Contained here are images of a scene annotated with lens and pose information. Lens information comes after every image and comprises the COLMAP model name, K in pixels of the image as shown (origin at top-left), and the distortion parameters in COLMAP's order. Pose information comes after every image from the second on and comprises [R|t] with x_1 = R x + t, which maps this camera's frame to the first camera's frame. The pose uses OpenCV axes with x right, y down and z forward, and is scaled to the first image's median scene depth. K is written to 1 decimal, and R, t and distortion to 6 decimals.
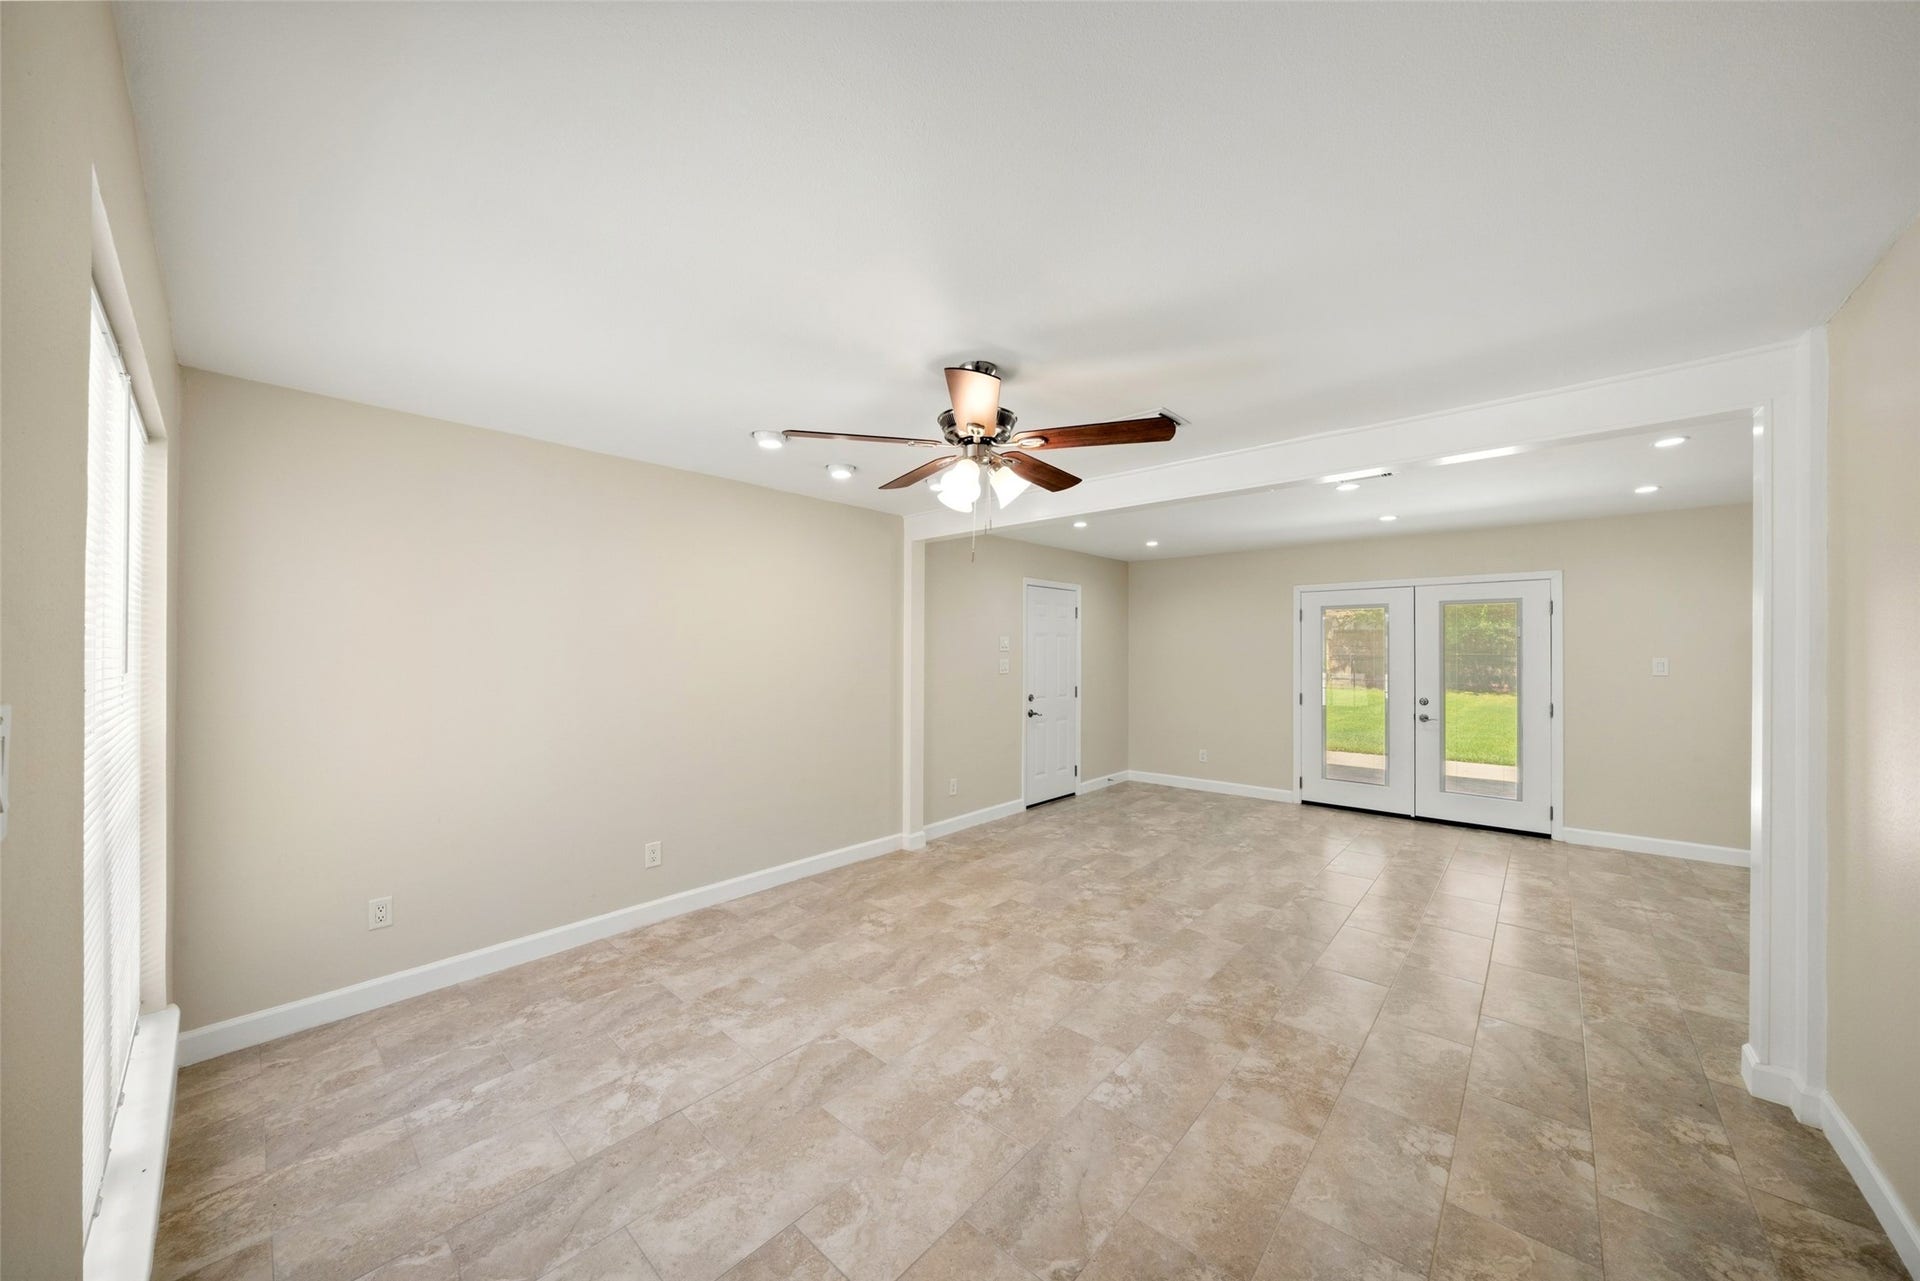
lens RADIAL K [[678.0, 0, 934.1], [0, 678.0, 639.5], [0, 0, 1]] dist [-0.006452, -0.000053]
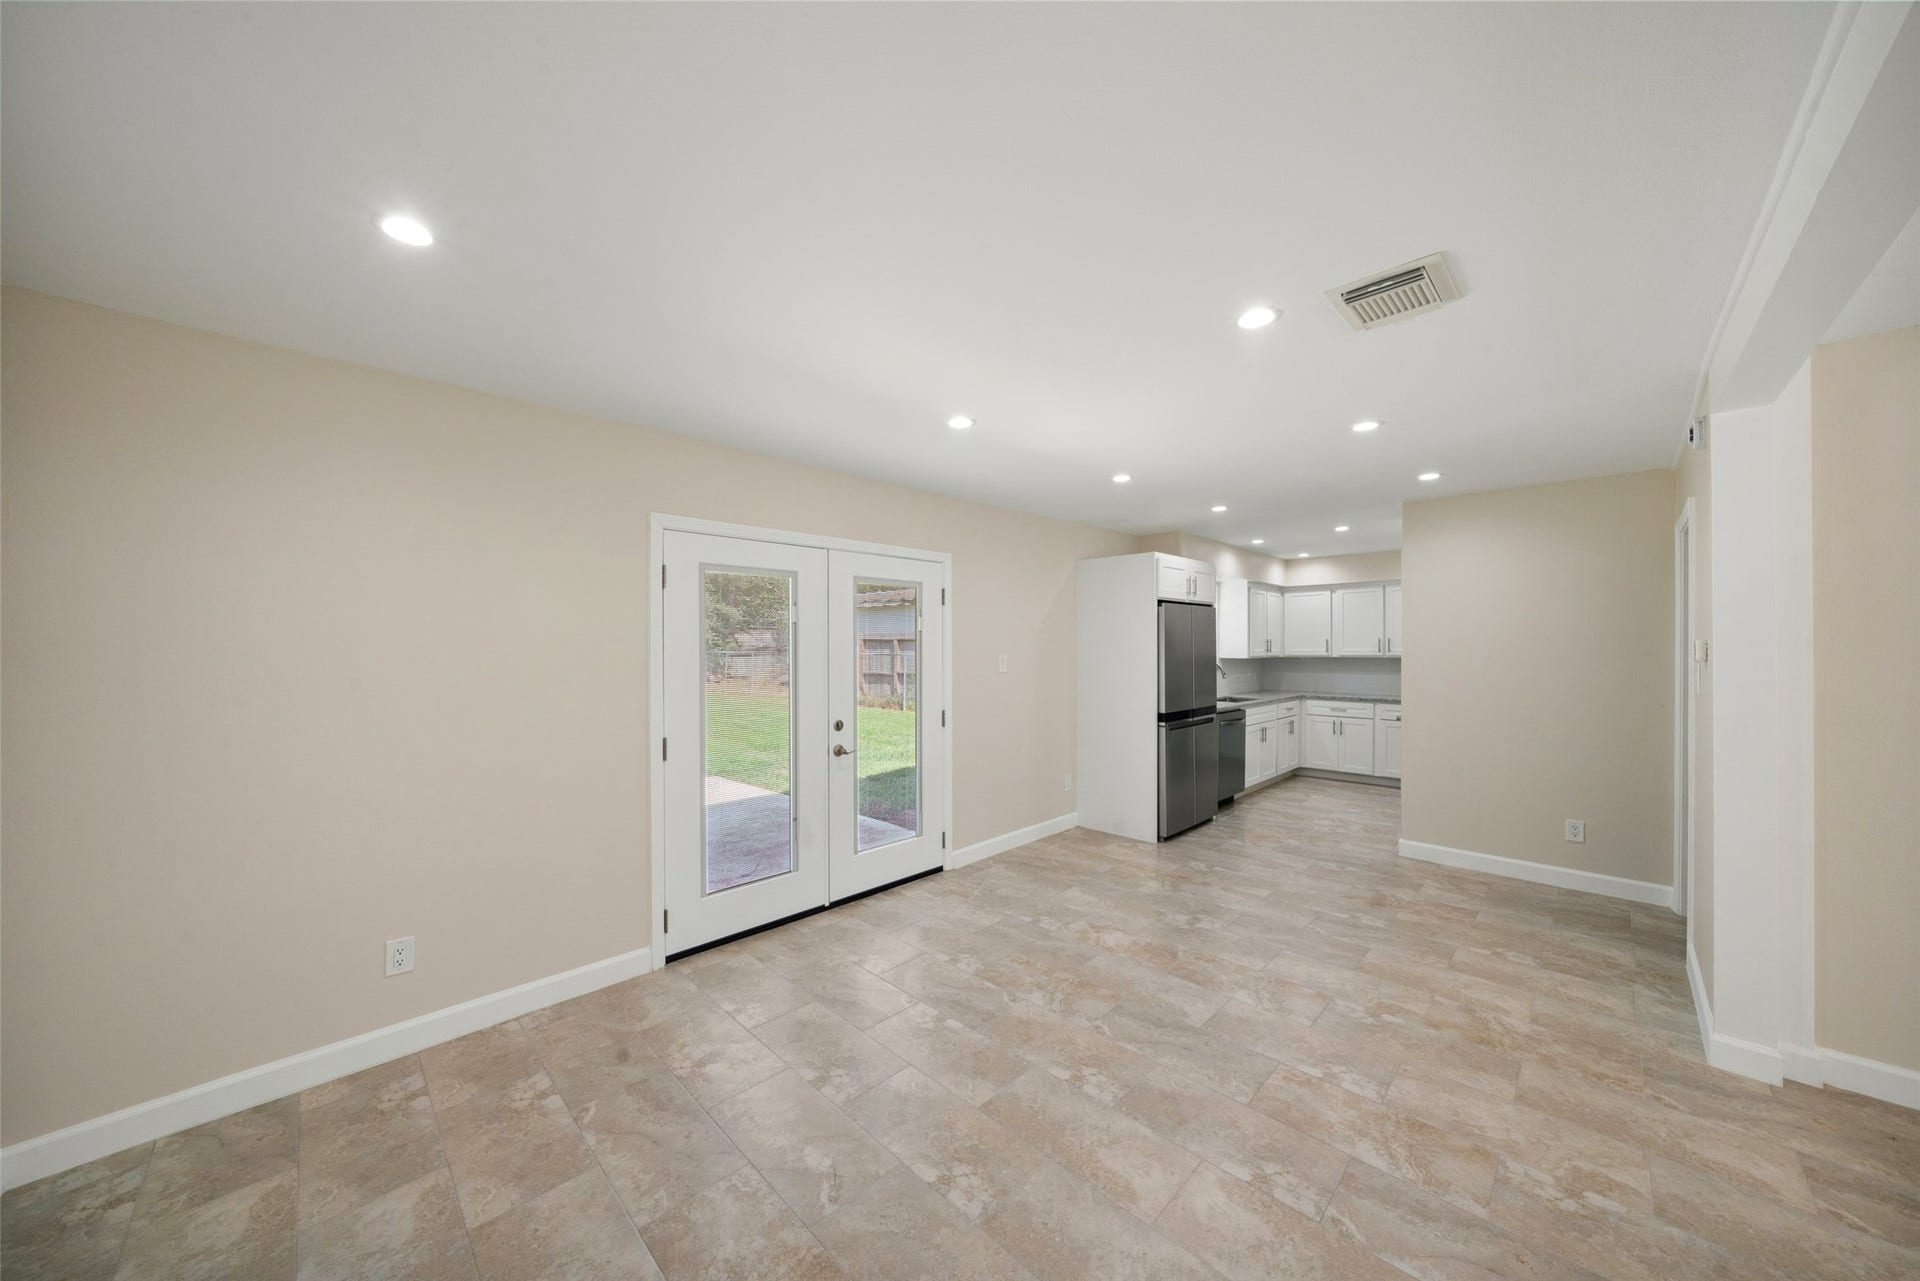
lens RADIAL K [[645.9, 0, 946.3], [0, 645.9, 651.1], [0, 0, 1]] dist [-0.005781, -0.000052]
pose [[0.028673, -0.000374, 0.999589, 0.107221], [-0.008419, 0.999964, 0.000615, 0.019785], [-0.999553, -0.008433, 0.028669, 0.984877]]
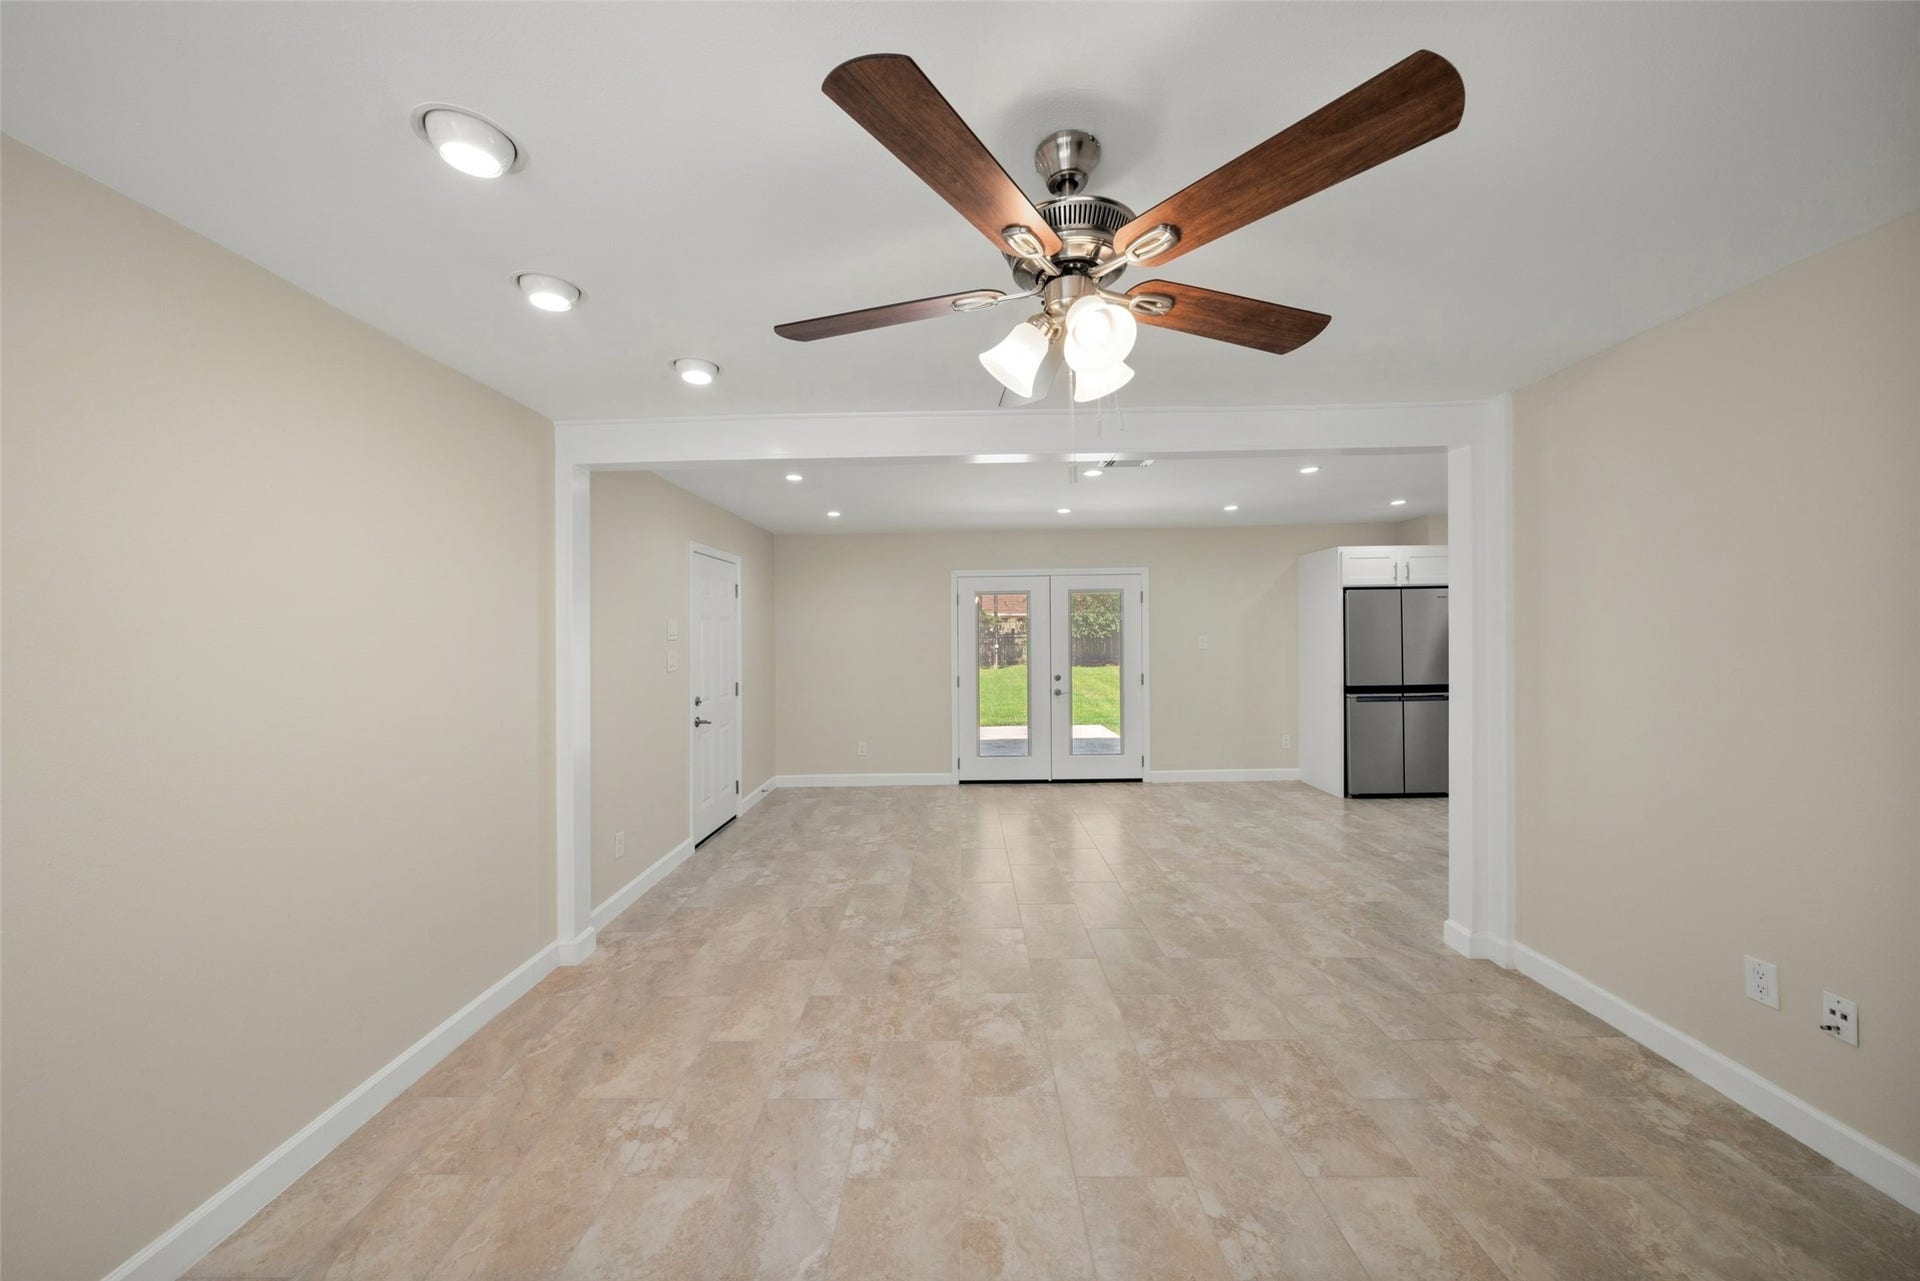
lens RADIAL K [[681.2, 0, 953.8], [0, 681.2, 630.7], [0, 0, 1]] dist [-0.007557, -0.000305]
pose [[0.734018, -0.008779, 0.679074, -0.200565], [0.004971, 0.999959, 0.007553, 0.003854], [-0.679112, -0.002168, 0.734031, 0.313589]]
